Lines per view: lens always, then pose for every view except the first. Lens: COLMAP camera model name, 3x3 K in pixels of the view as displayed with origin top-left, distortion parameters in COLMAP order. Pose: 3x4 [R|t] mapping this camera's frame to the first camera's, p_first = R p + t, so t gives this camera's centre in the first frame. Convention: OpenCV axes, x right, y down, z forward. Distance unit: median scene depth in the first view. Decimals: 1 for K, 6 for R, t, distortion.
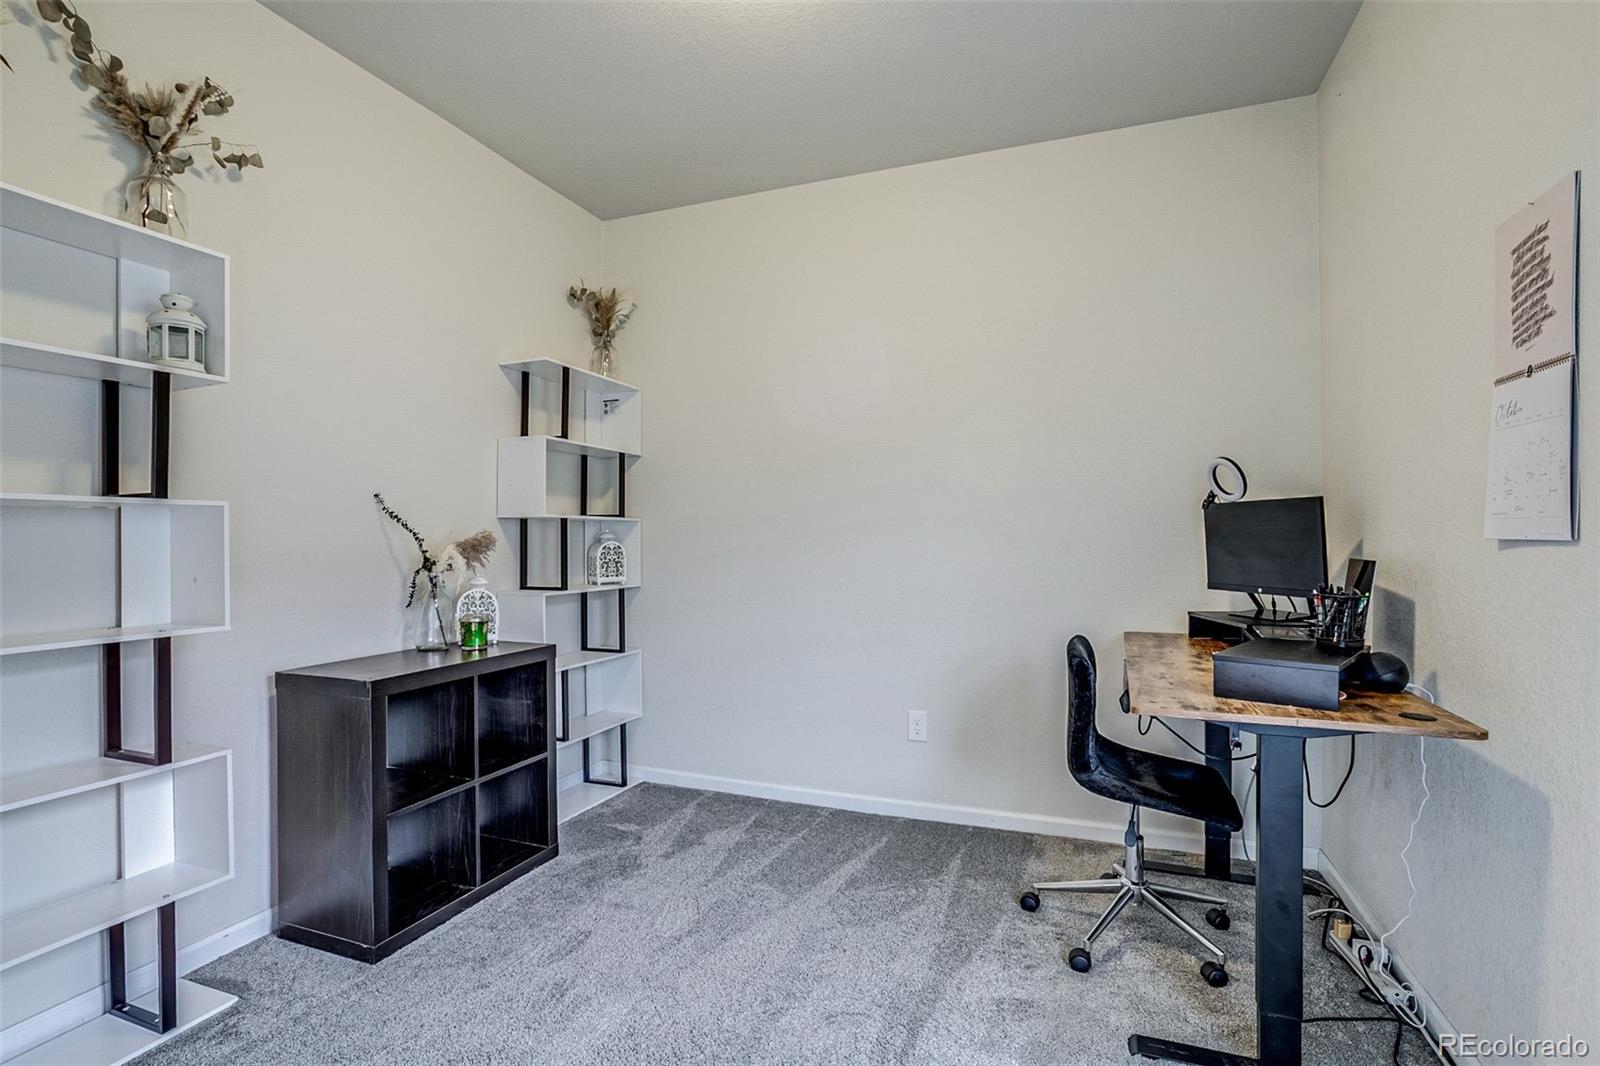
lens RADIAL K [[772.3, 0, 795.2], [0, 772.3, 535.4], [0, 0, 1]] dist [-0.054046, 0.031765]
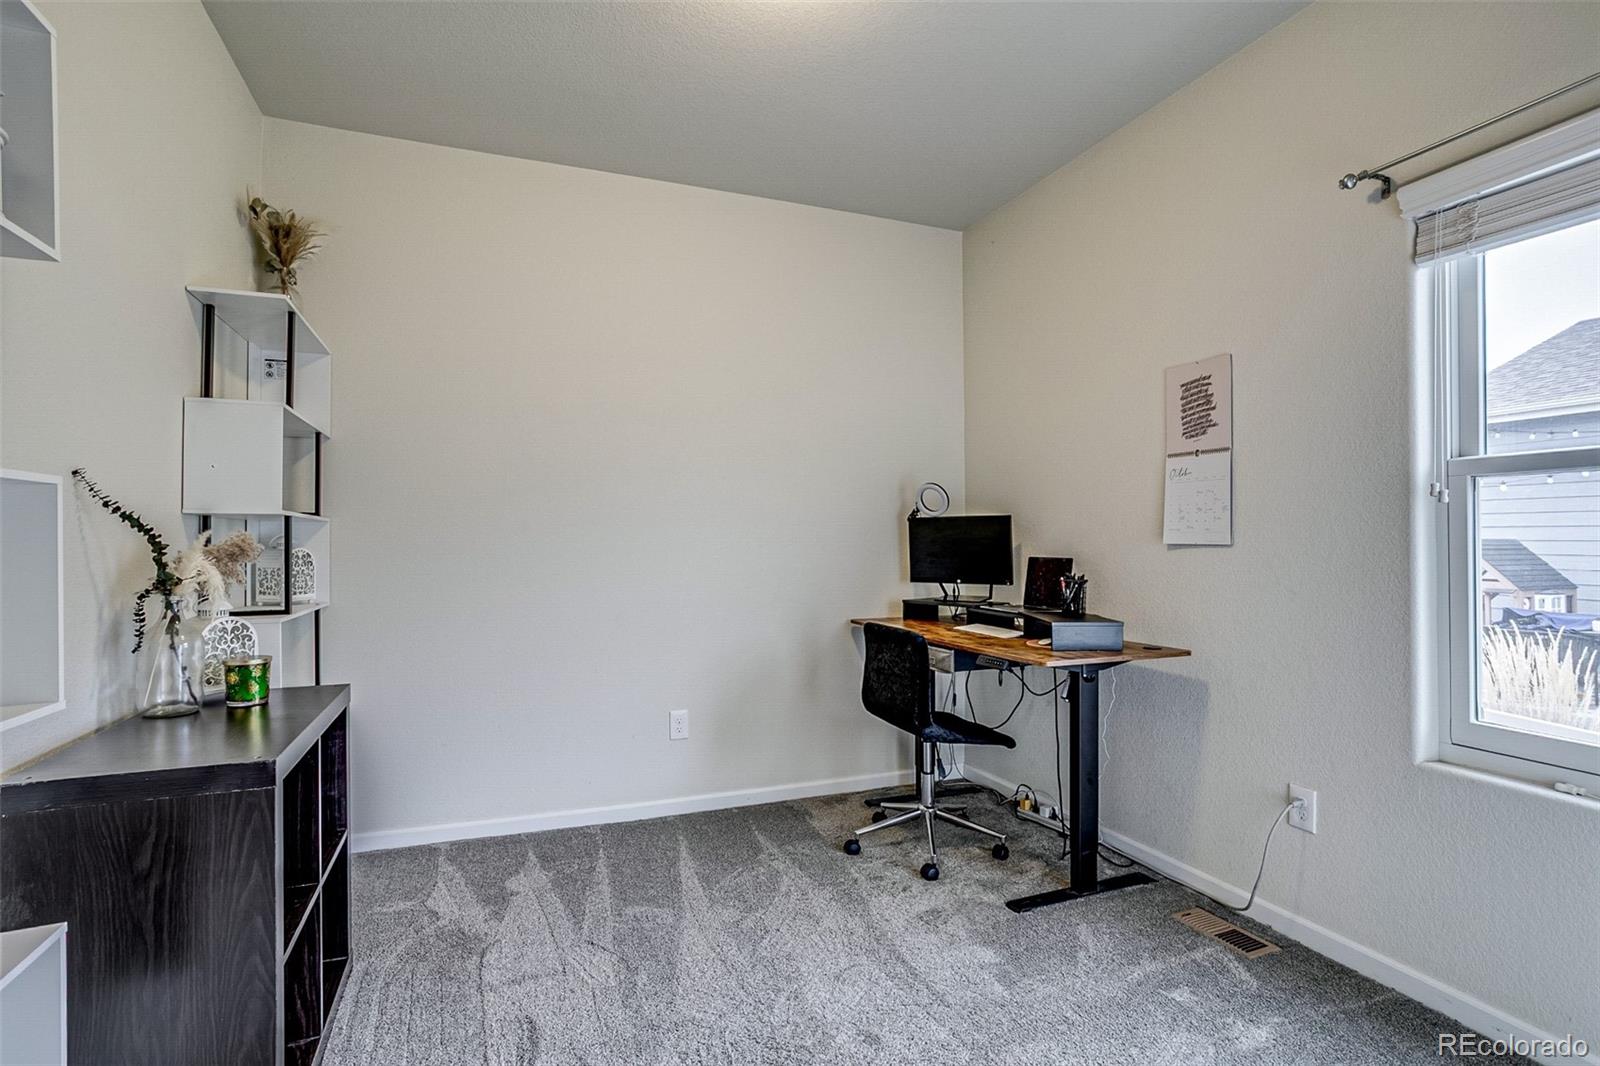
lens RADIAL K [[772.3, 0, 795.2], [0, 772.3, 535.4], [0, 0, 1]] dist [-0.054046, 0.031765]
pose [[0.730562, 0.007410, 0.682807, -0.527995], [-0.002517, 0.999964, -0.008159, 0.000760], [-0.682842, 0.004242, 0.730554, 0.162201]]
